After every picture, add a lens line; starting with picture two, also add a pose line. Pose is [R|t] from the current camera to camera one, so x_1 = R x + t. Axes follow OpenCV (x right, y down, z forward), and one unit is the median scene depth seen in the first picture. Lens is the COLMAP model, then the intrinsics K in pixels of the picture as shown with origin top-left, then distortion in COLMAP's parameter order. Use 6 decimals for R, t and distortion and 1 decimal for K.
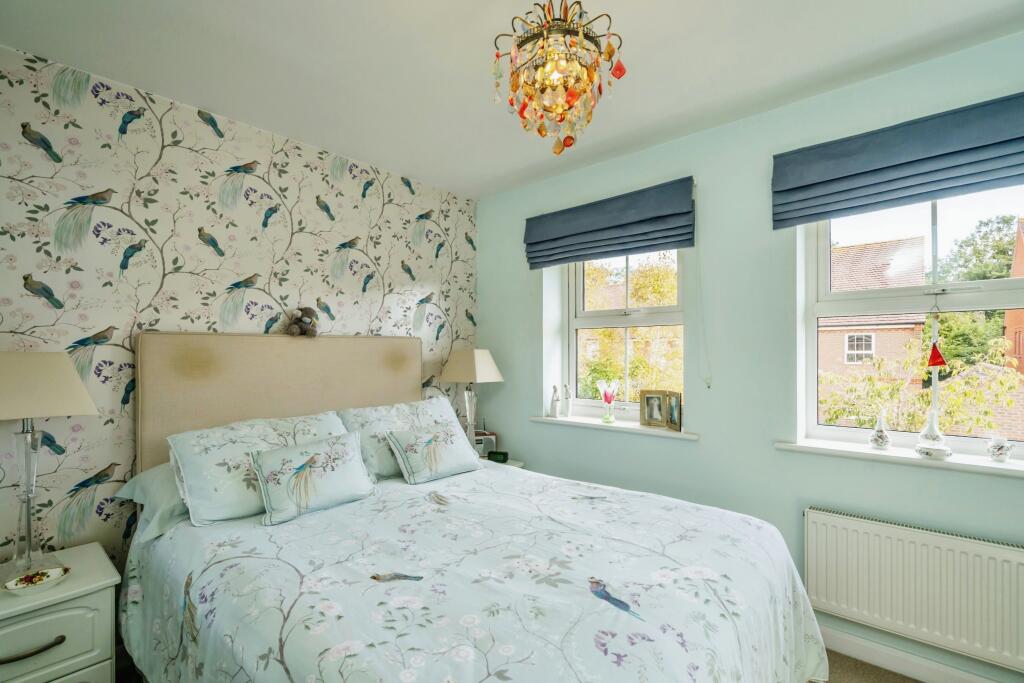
lens RADIAL K [[475.2, 0, 512.7], [0, 475.2, 342.2], [0, 0, 1]] dist [-0.009040, 0.003097]
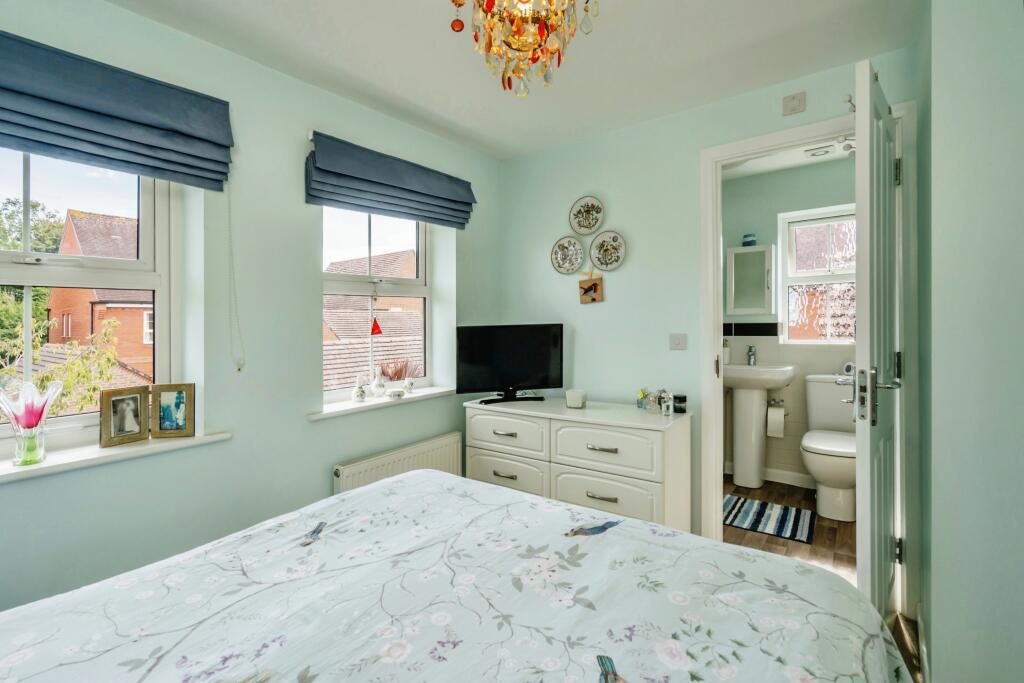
lens RADIAL K [[475.2, 0, 499.4], [0, 475.2, 323.6], [0, 0, 1]] dist [-0.009040, 0.003097]
pose [[-0.067113, 0.000597, 0.997745, -0.689133], [0.003137, 0.999995, -0.000388, 0.027110], [-0.997740, 0.003104, -0.067114, 0.970583]]
